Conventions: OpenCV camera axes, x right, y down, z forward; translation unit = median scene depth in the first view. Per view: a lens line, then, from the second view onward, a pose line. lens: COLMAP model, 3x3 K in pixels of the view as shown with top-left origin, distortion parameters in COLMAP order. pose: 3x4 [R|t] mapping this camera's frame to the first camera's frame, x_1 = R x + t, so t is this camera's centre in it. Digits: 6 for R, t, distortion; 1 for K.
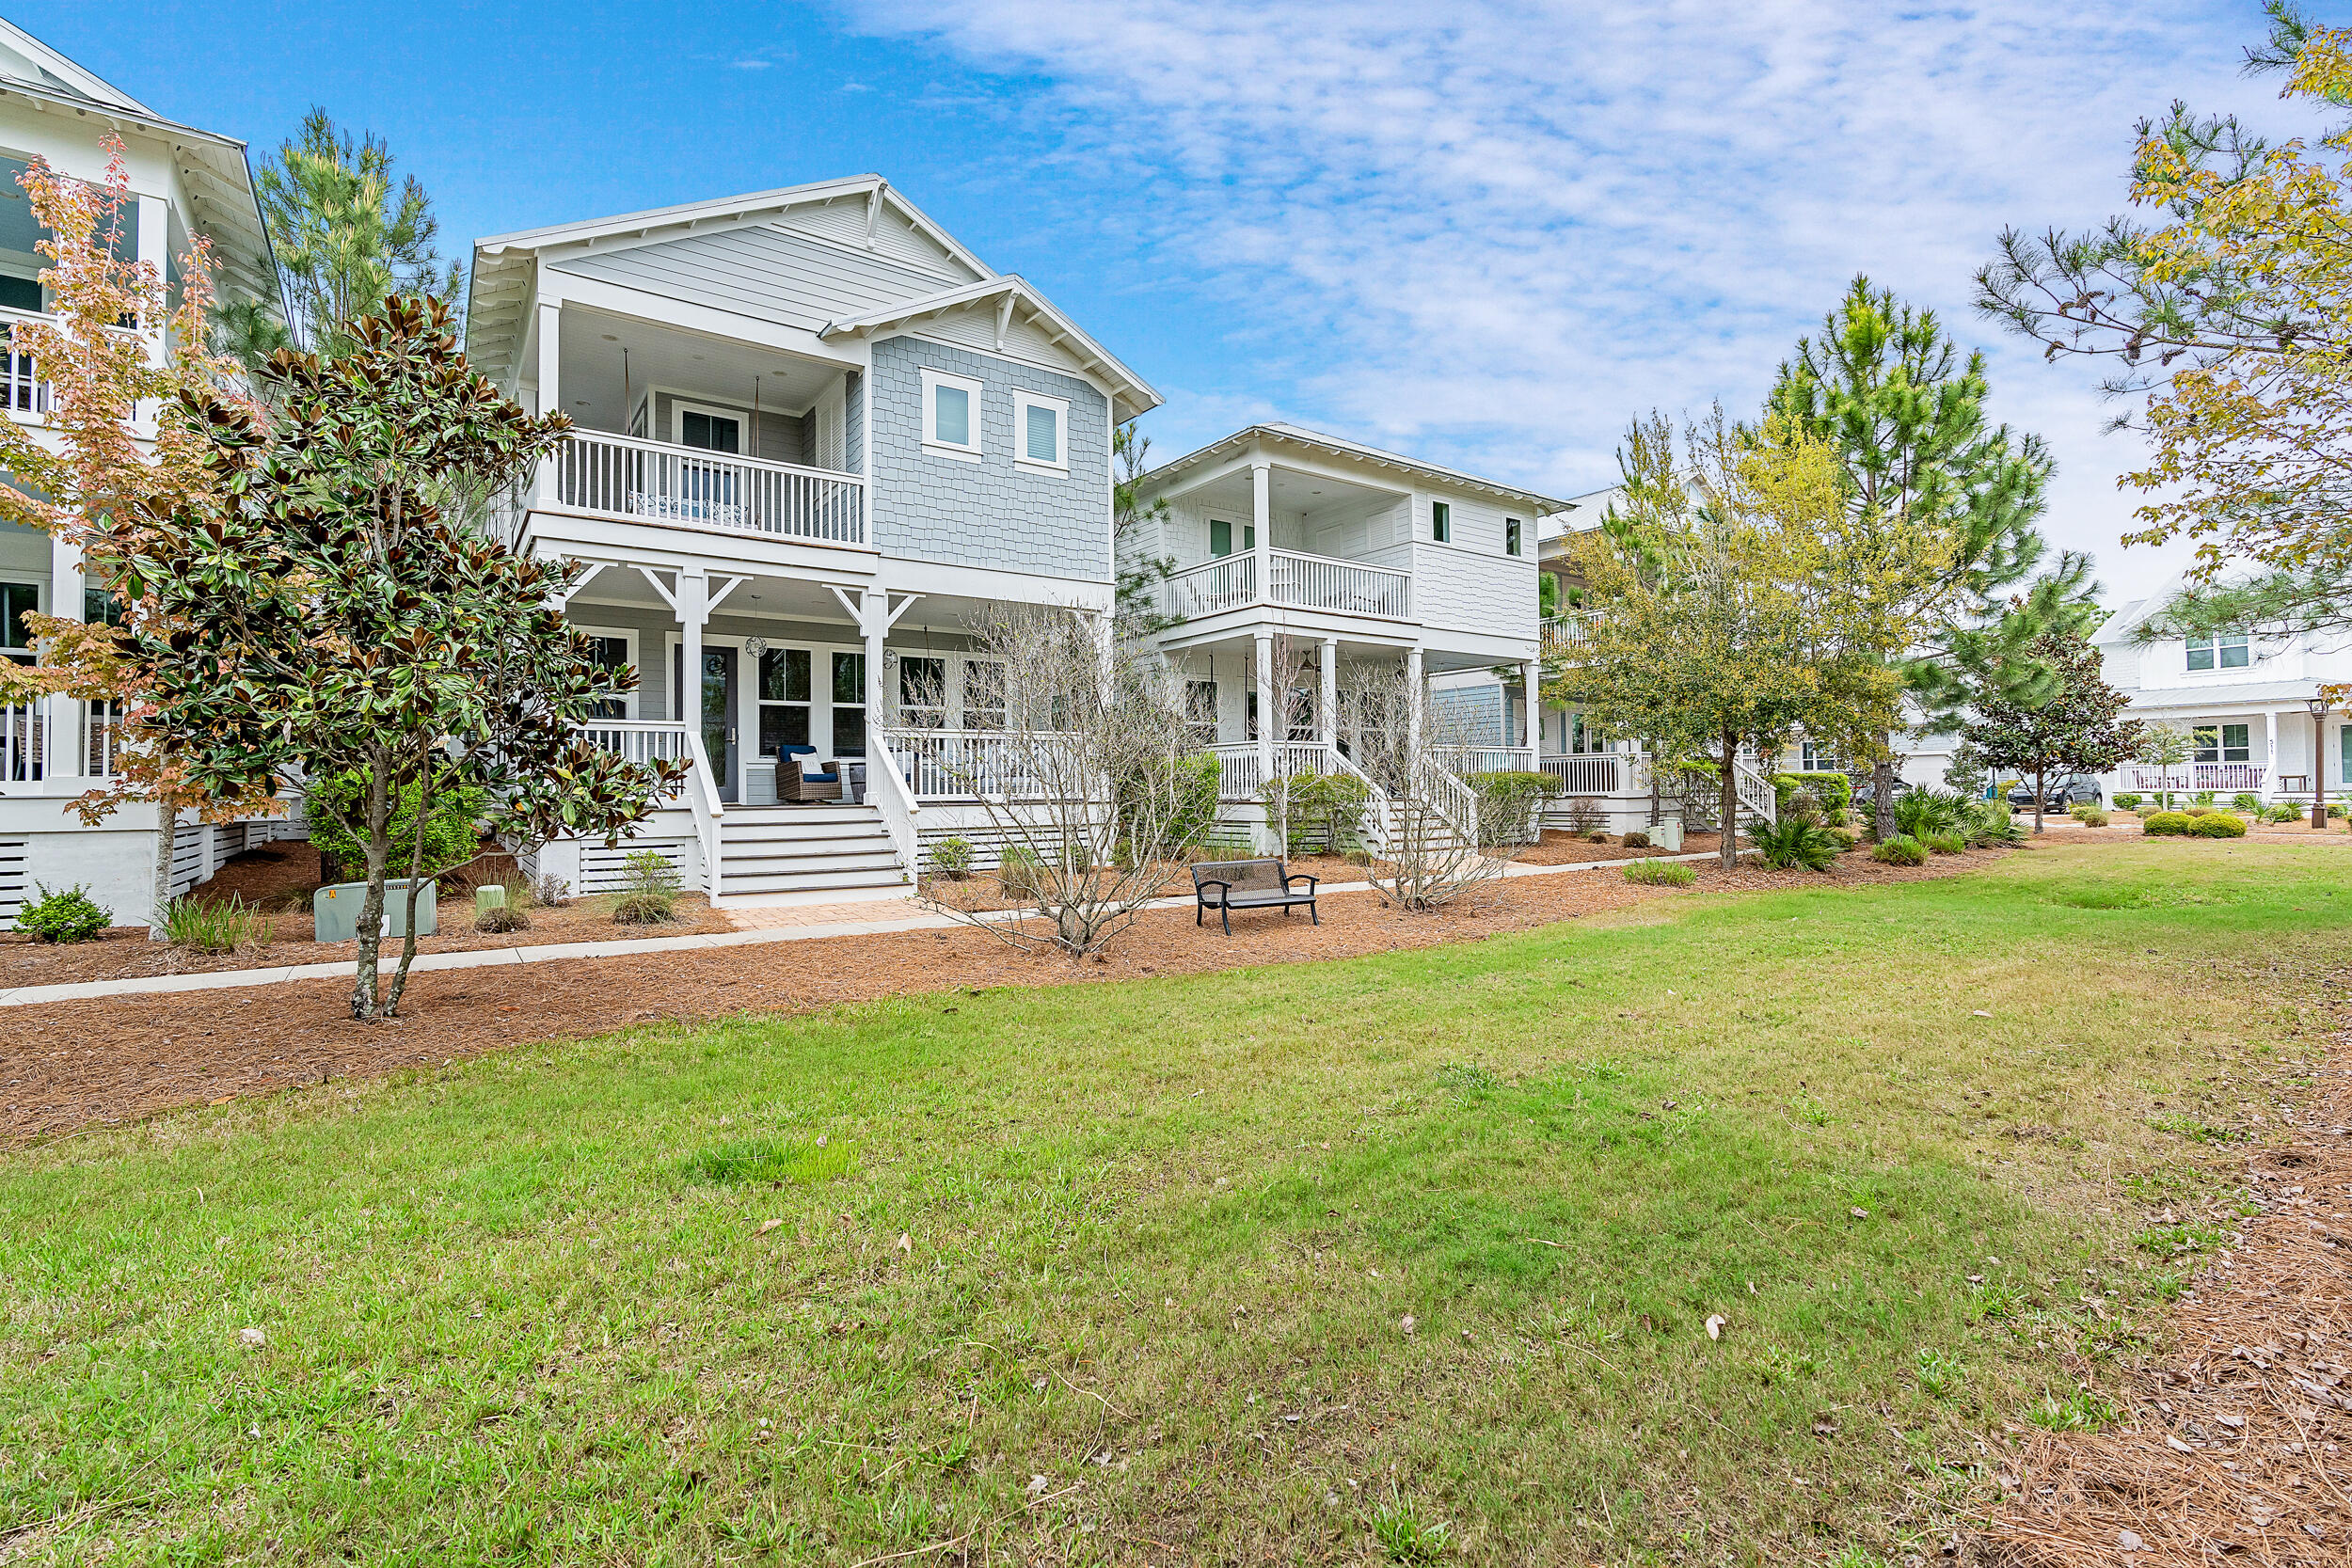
lens RADIAL K [[1055.0, 0, 1188.8], [0, 1055.0, 778.7], [0, 0, 1]] dist [-0.012040, 0.003947]
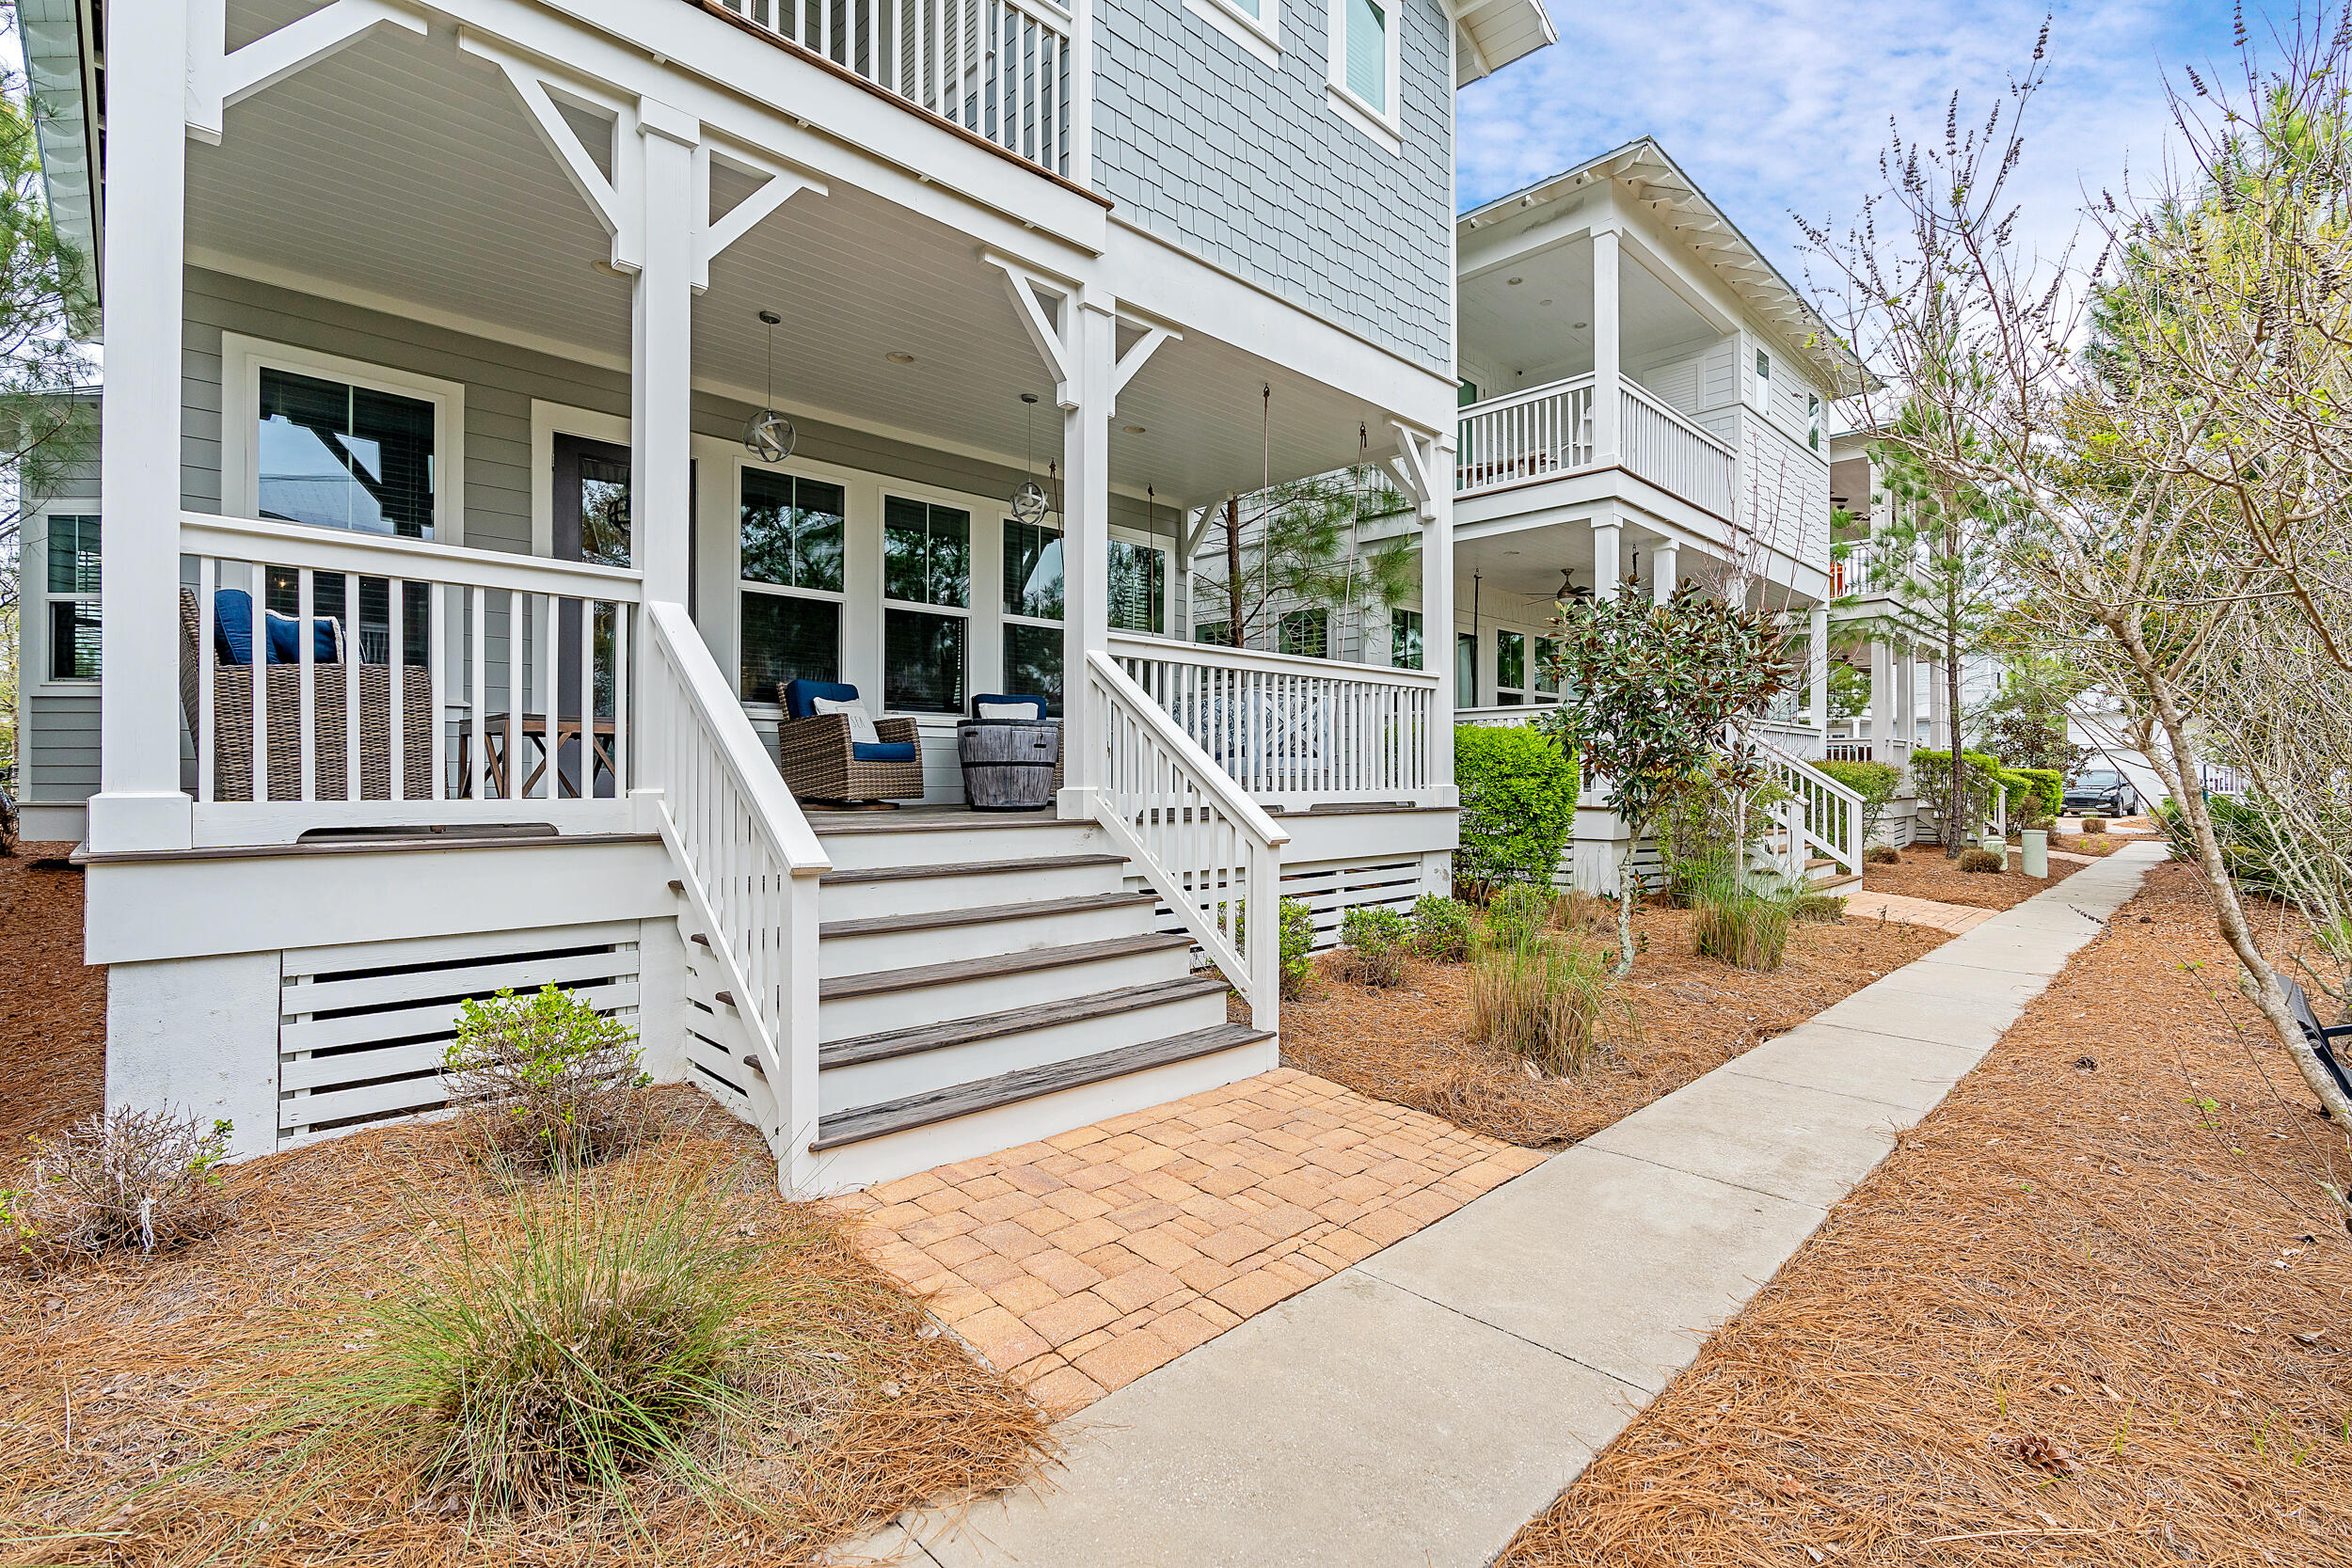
lens RADIAL K [[1055.0, 0, 1170.0], [0, 1055.0, 781.9], [0, 0, 1]] dist [-0.012040, 0.003947]
pose [[0.989603, 0.010069, 0.143474, -0.308671], [-0.011918, 0.999857, 0.012033, 0.005802], [-0.143333, -0.013618, 0.989581, 0.554413]]
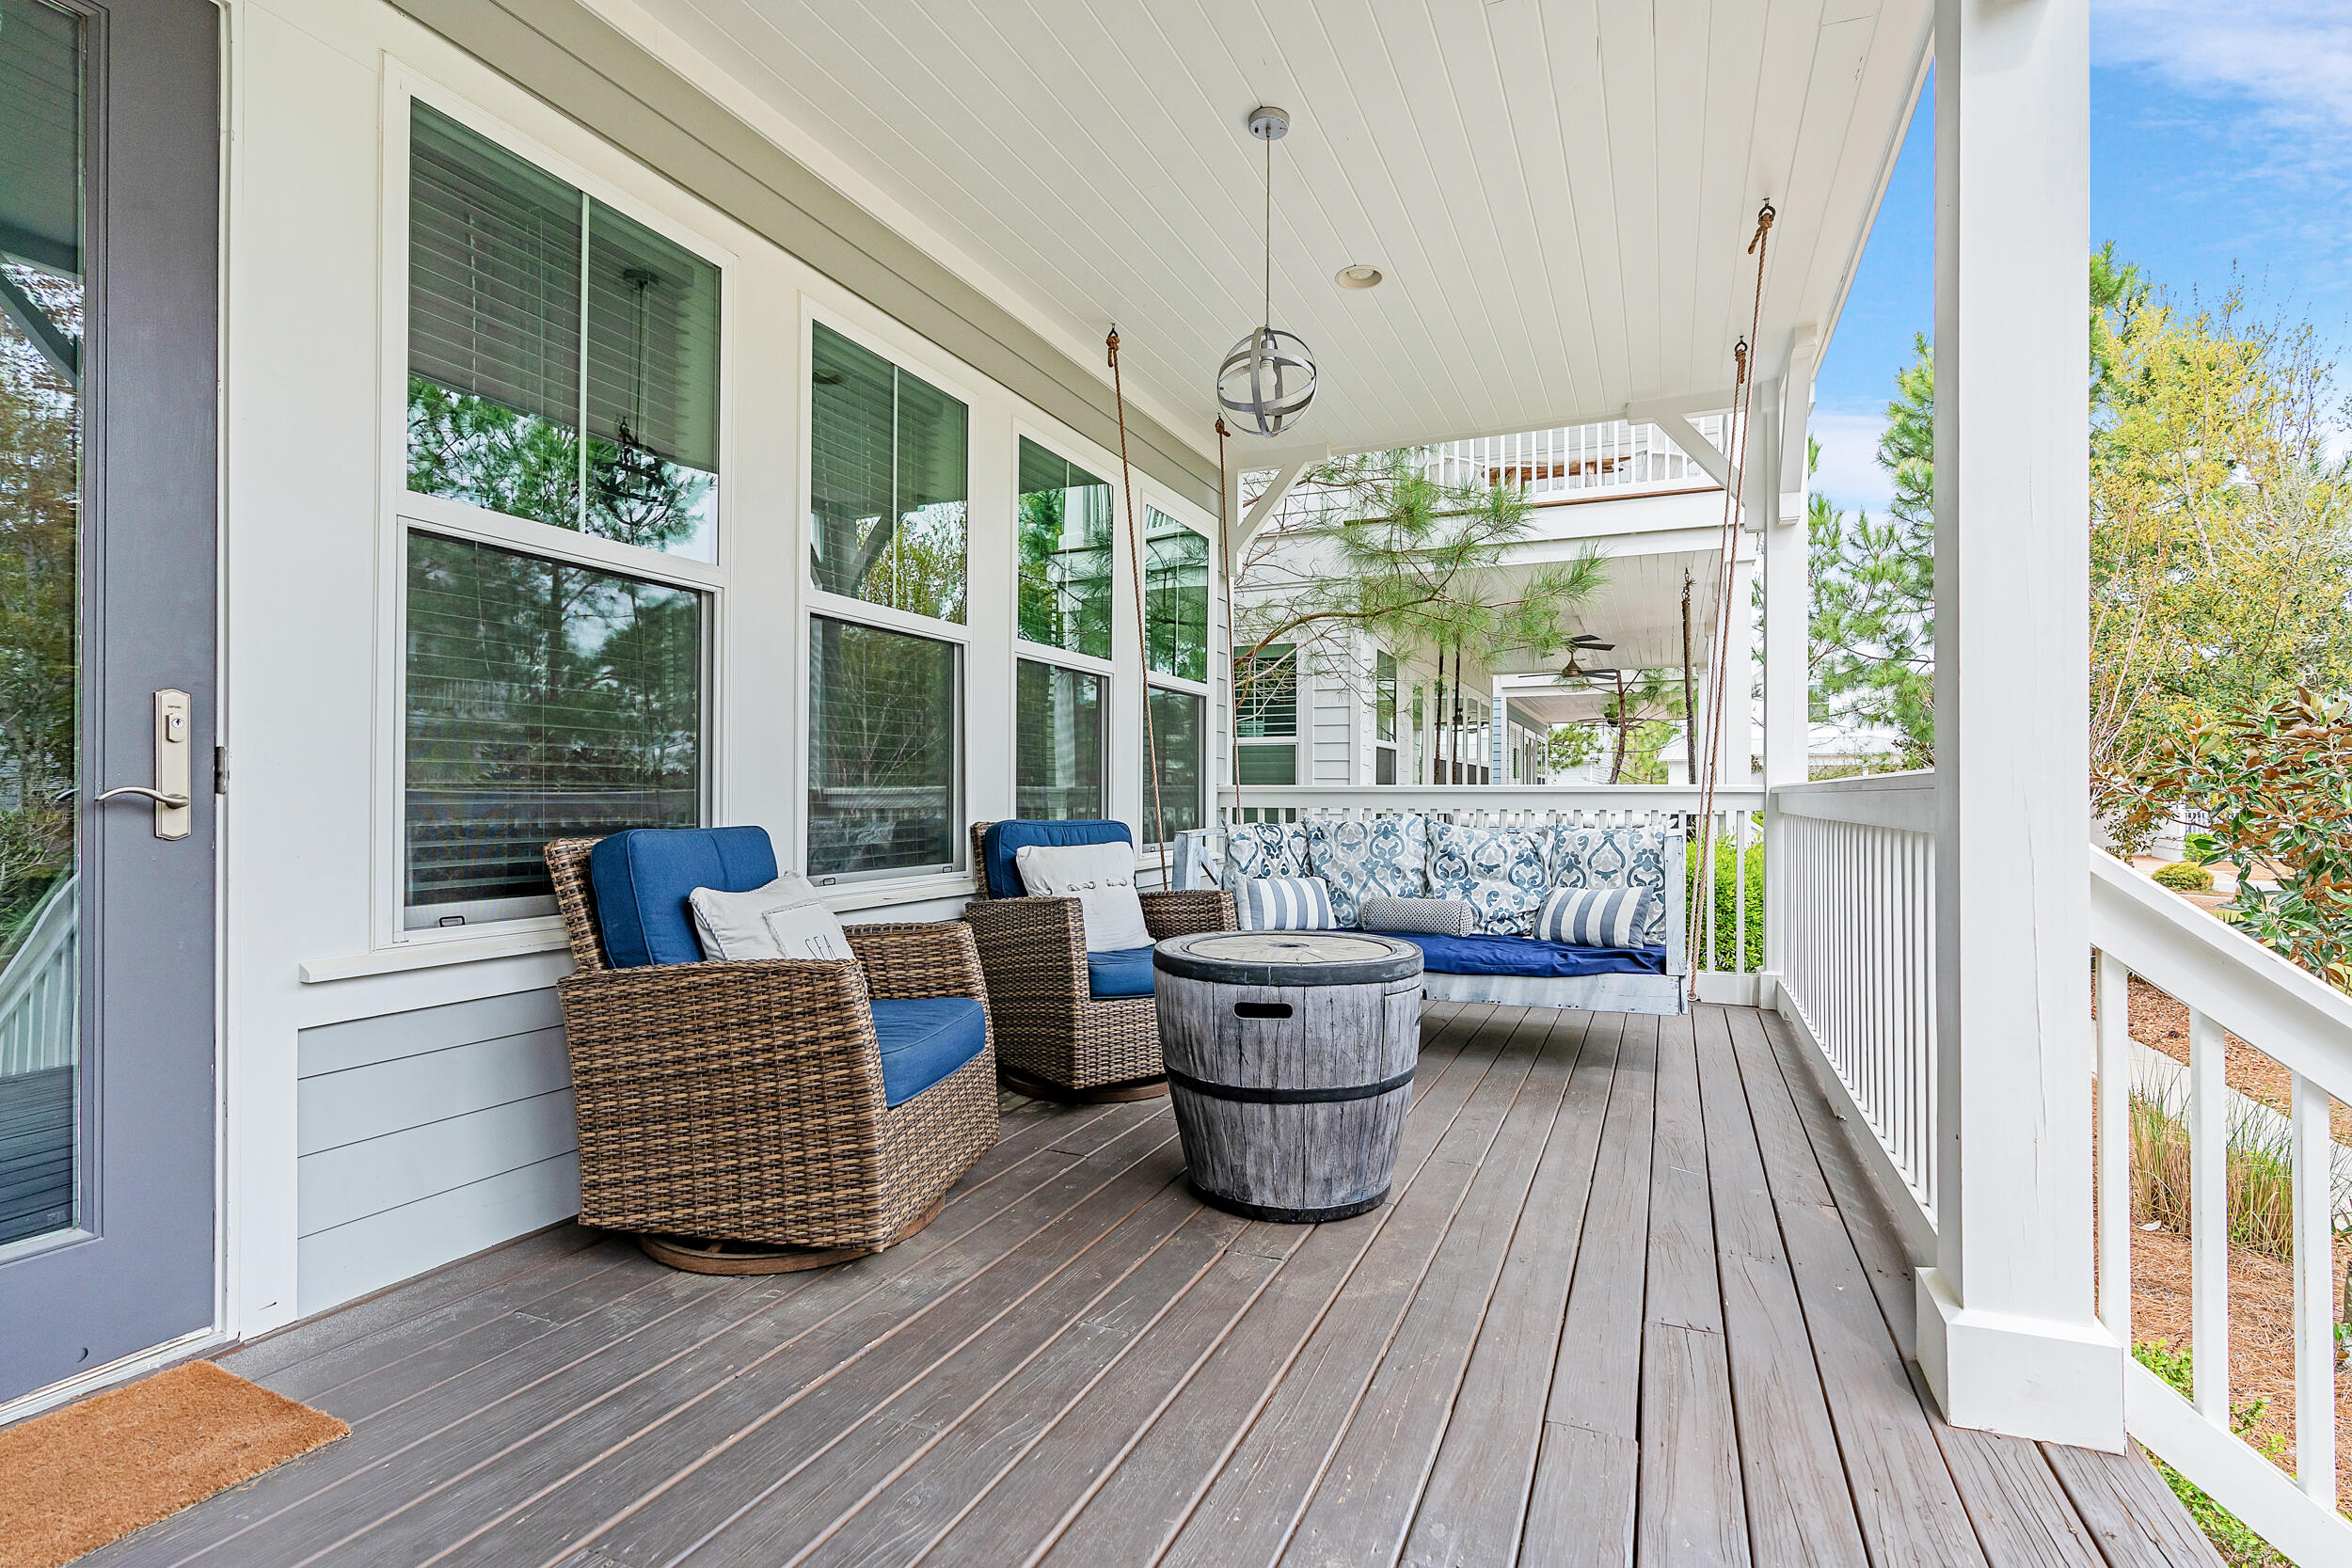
lens RADIAL K [[1055.0, 0, 1163.1], [0, 1055.0, 787.3], [0, 0, 1]] dist [-0.012040, 0.003947]
pose [[0.855469, 0.011035, 0.517737, -0.422232], [-0.013206, 0.999913, 0.000508, -0.041053], [-0.517686, -0.007272, 0.855540, 0.891183]]
